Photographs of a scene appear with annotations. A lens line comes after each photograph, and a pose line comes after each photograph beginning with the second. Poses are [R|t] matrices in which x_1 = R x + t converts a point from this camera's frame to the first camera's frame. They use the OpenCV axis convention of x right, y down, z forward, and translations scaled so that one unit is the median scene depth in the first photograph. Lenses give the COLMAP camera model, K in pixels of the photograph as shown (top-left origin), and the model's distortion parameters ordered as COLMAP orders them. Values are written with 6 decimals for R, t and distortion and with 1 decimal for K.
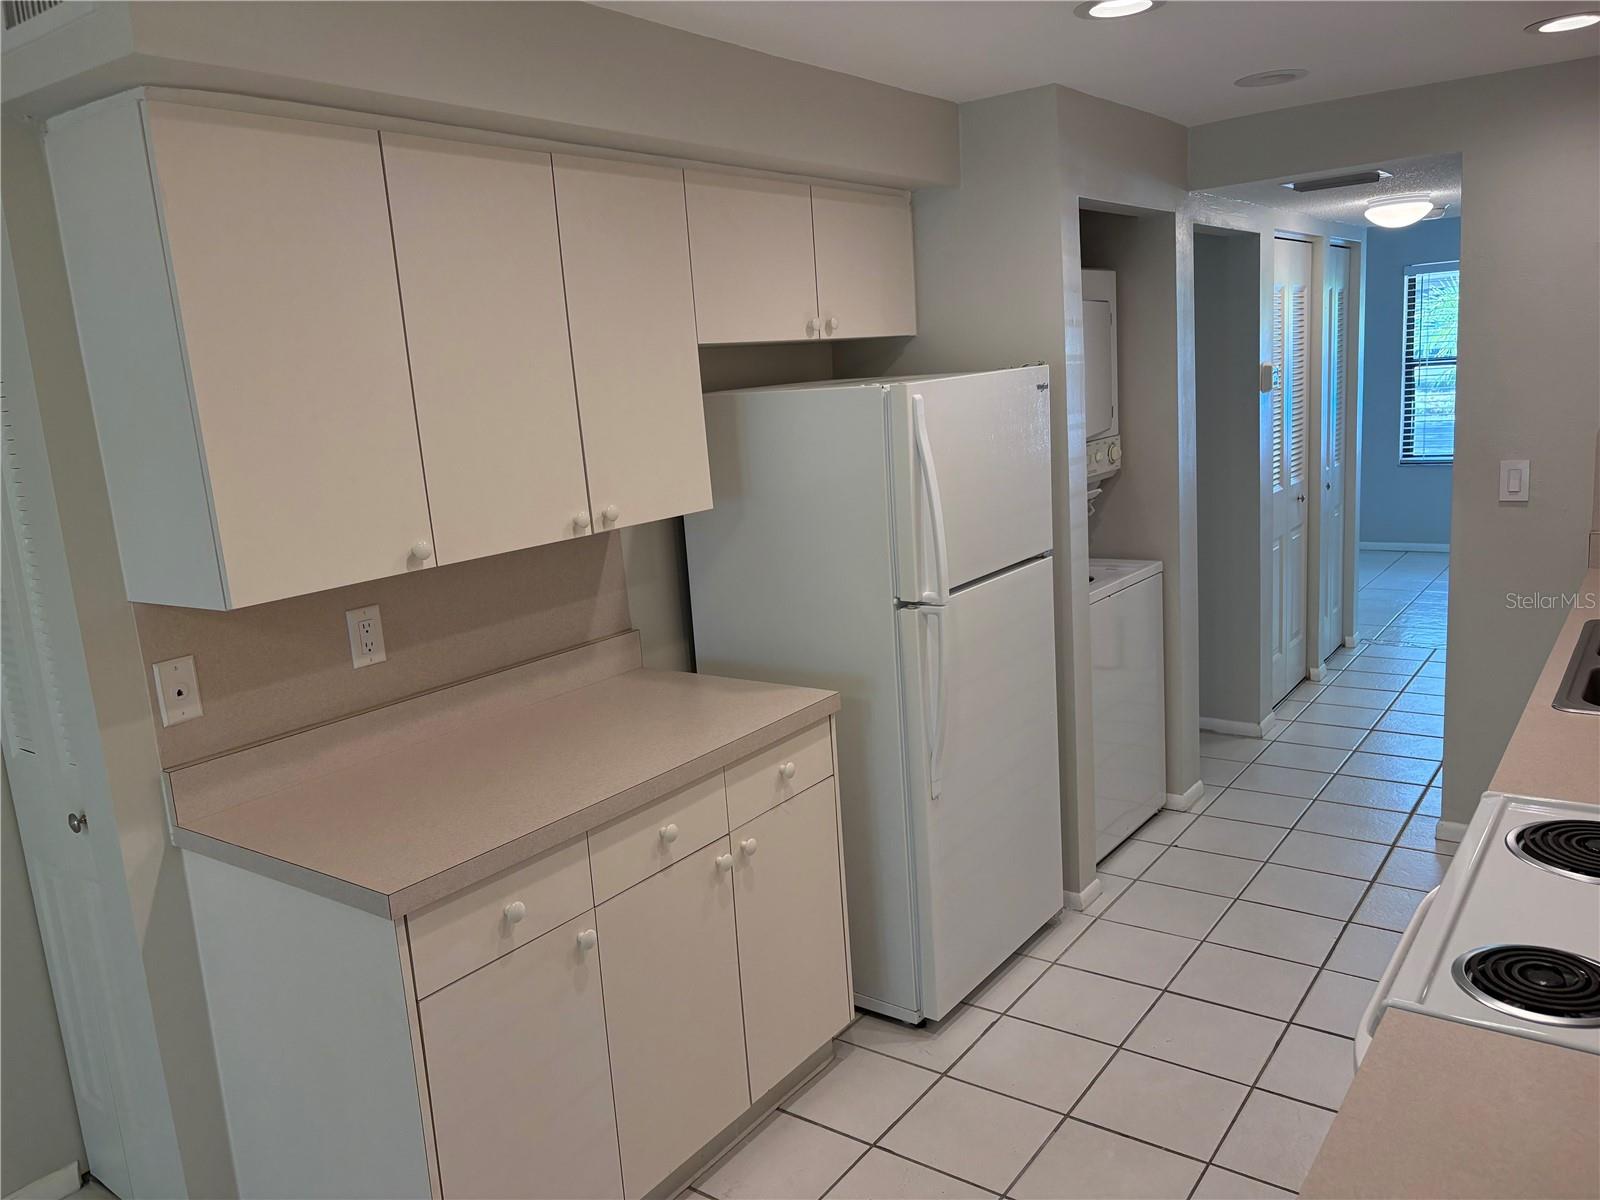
lens RADIAL K [[1226.3, 0, 801.2], [0, 1226.3, 600.3], [0, 0, 1]] dist [0.008322, -0.011941]
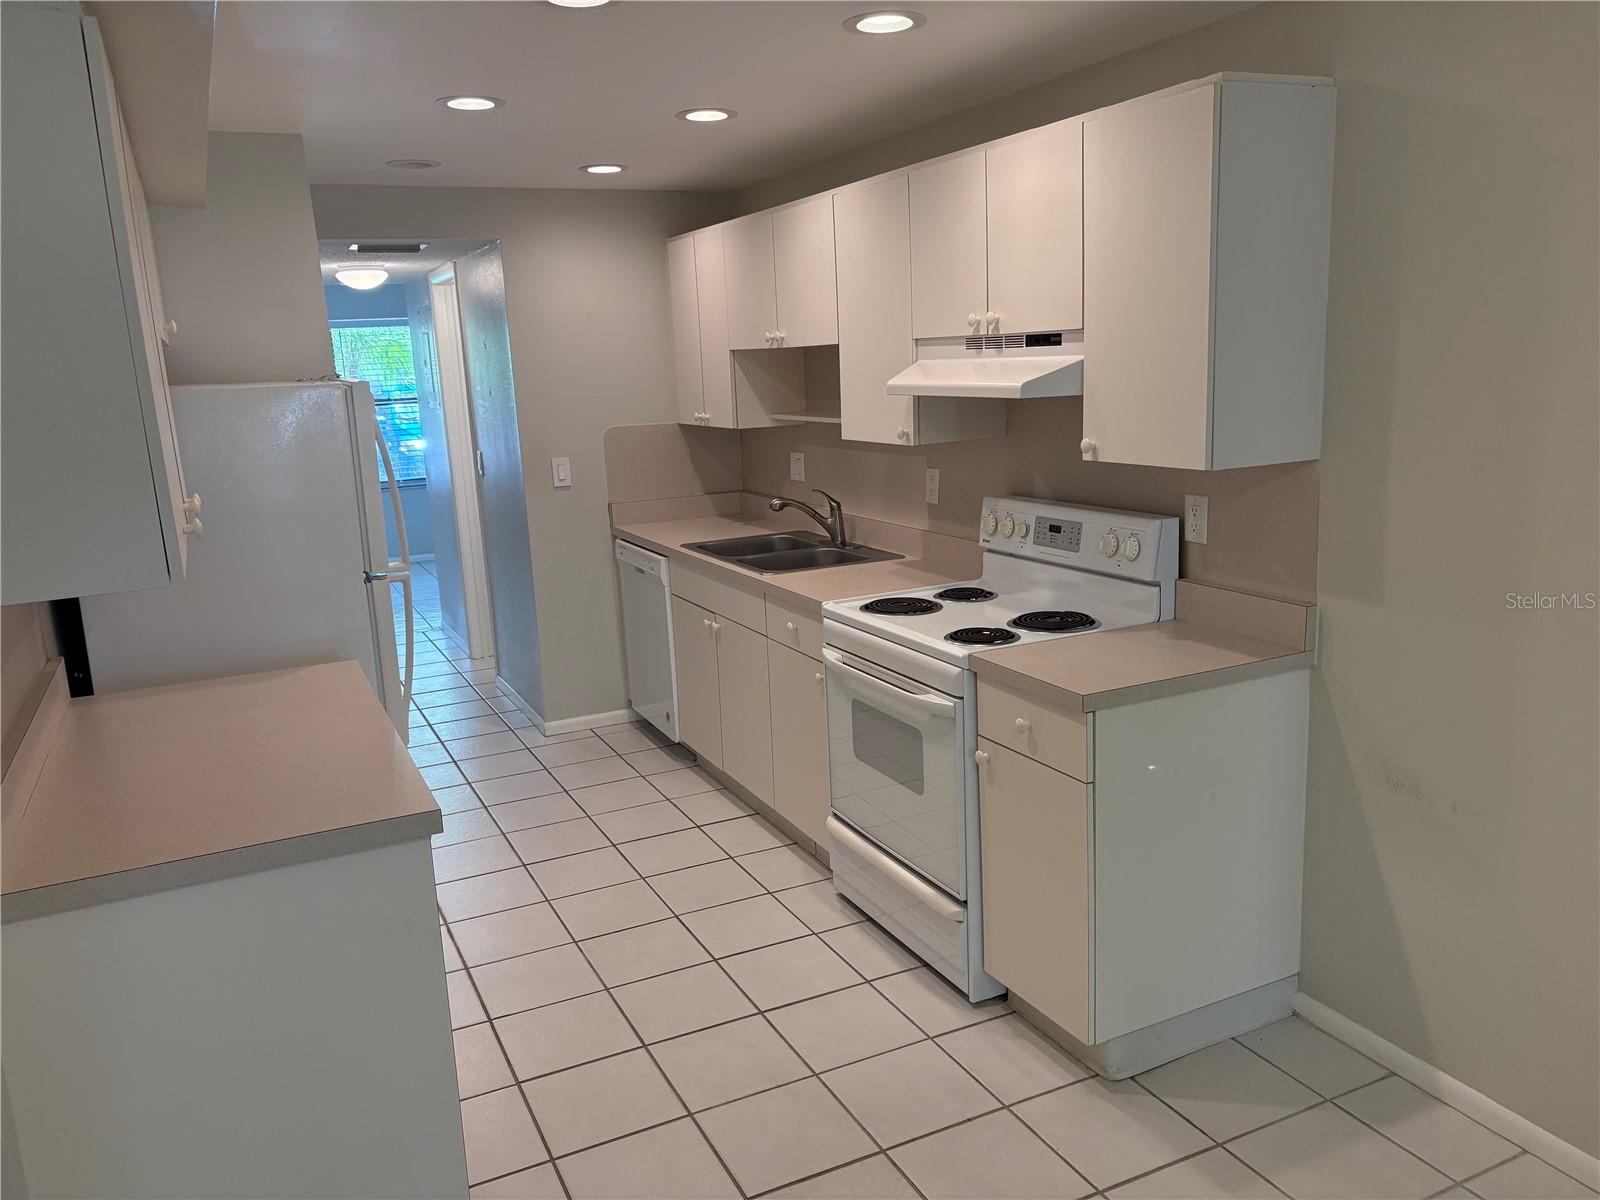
lens RADIAL K [[1226.3, 0, 800.4], [0, 1226.3, 602.6], [0, 0, 1]] dist [0.008322, -0.011941]
pose [[0.477503, -0.133077, 0.868494, -0.542158], [0.184348, 0.981636, 0.049058, 0.032740], [-0.859073, 0.136680, 0.493266, 0.077751]]
